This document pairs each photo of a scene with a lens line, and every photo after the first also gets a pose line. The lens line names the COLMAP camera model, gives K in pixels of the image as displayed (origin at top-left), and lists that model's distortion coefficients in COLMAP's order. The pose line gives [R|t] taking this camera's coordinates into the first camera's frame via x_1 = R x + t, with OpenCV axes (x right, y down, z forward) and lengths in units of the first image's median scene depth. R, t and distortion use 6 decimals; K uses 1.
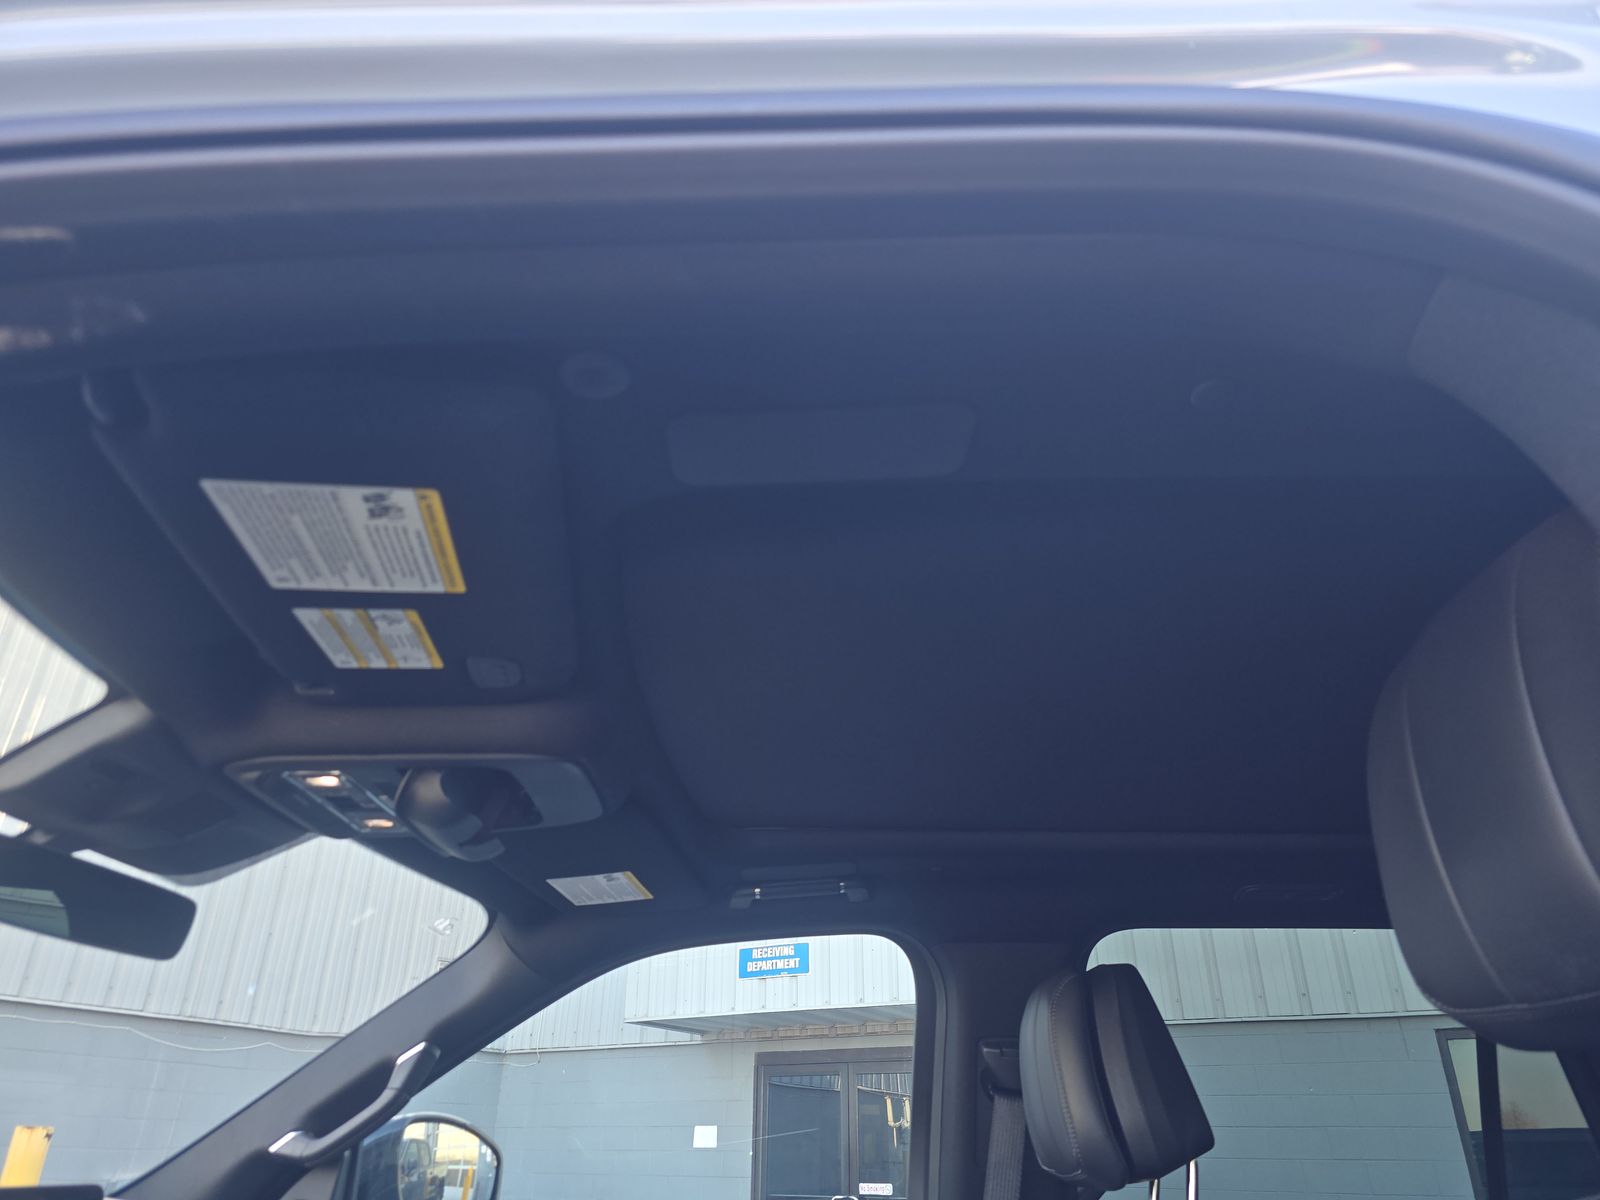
lens RADIAL K [[1073.4, 0, 799.1], [0, 1073.4, 604.5], [0, 0, 1]] dist [0.074566, -0.093370]
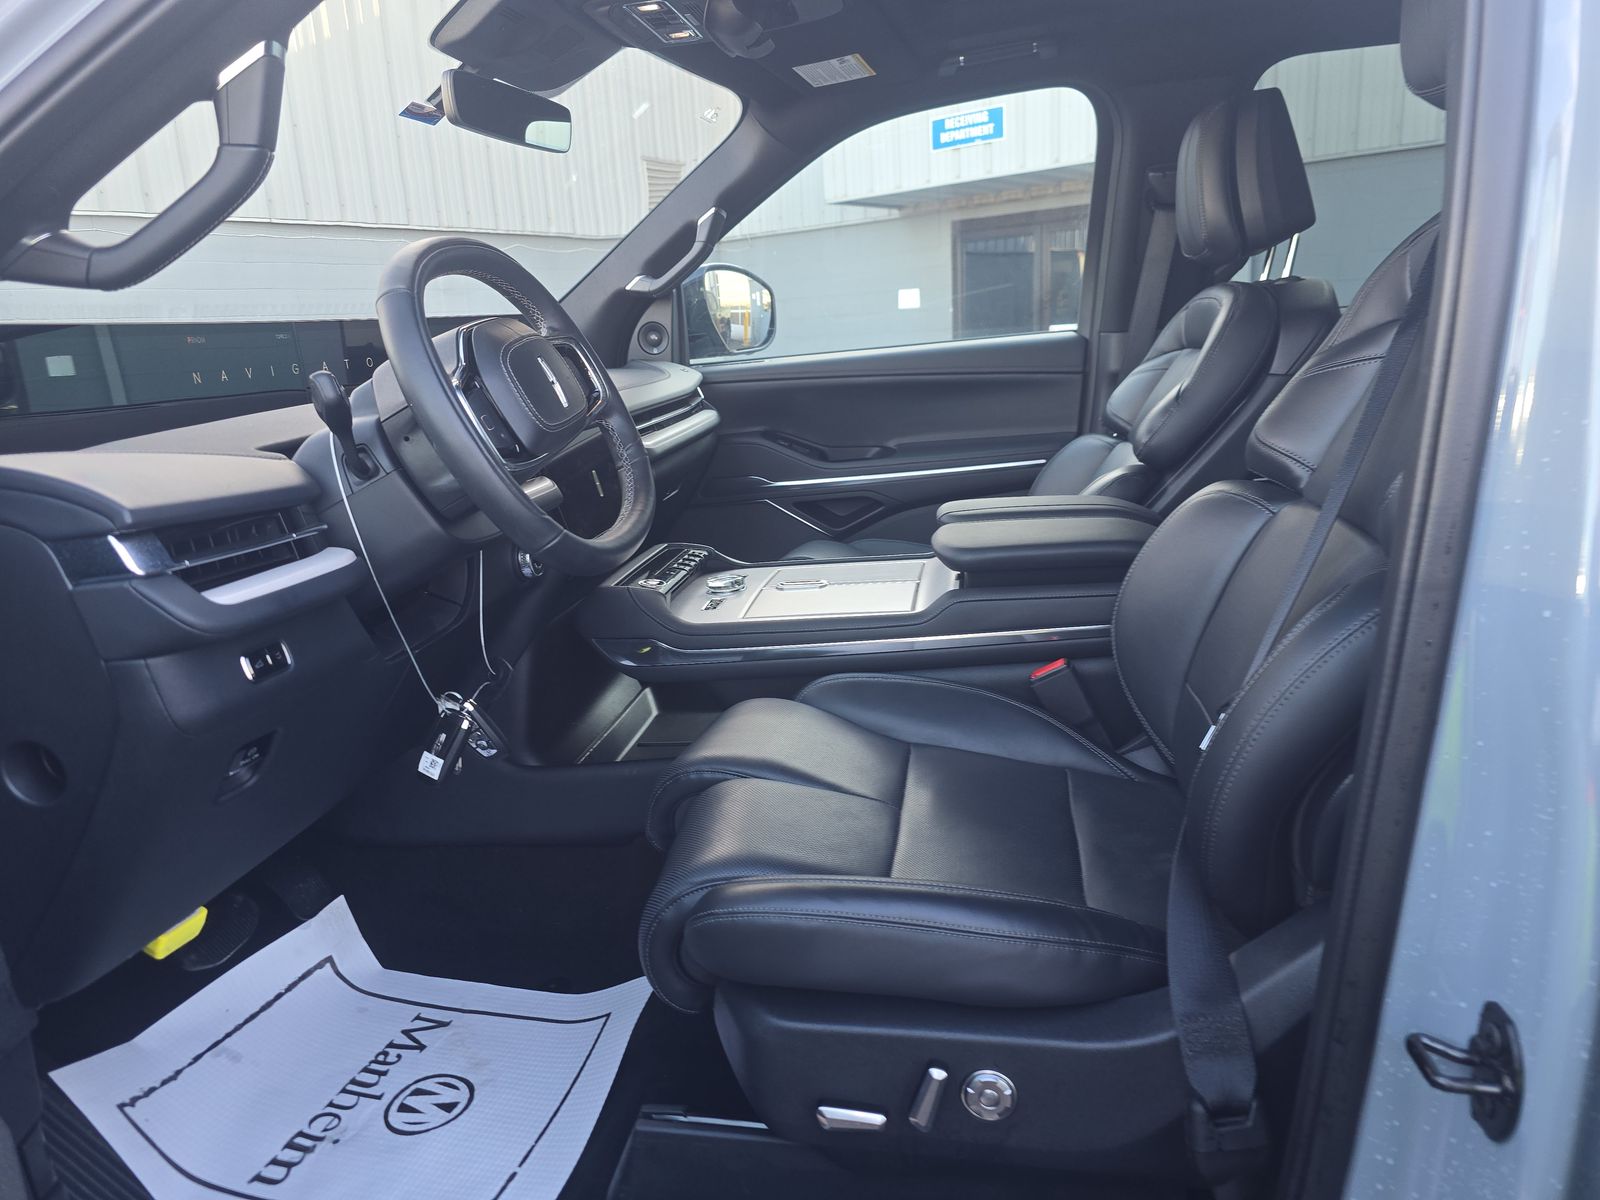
lens RADIAL K [[1073.4, 0, 799.1], [0, 1073.4, 604.5], [0, 0, 1]] dist [0.074566, -0.093370]
pose [[0.983234, -0.016150, -0.181632, -0.006695], [0.132415, 0.748058, 0.650289, -0.083883], [0.125369, -0.663437, 0.737654, -0.291667]]
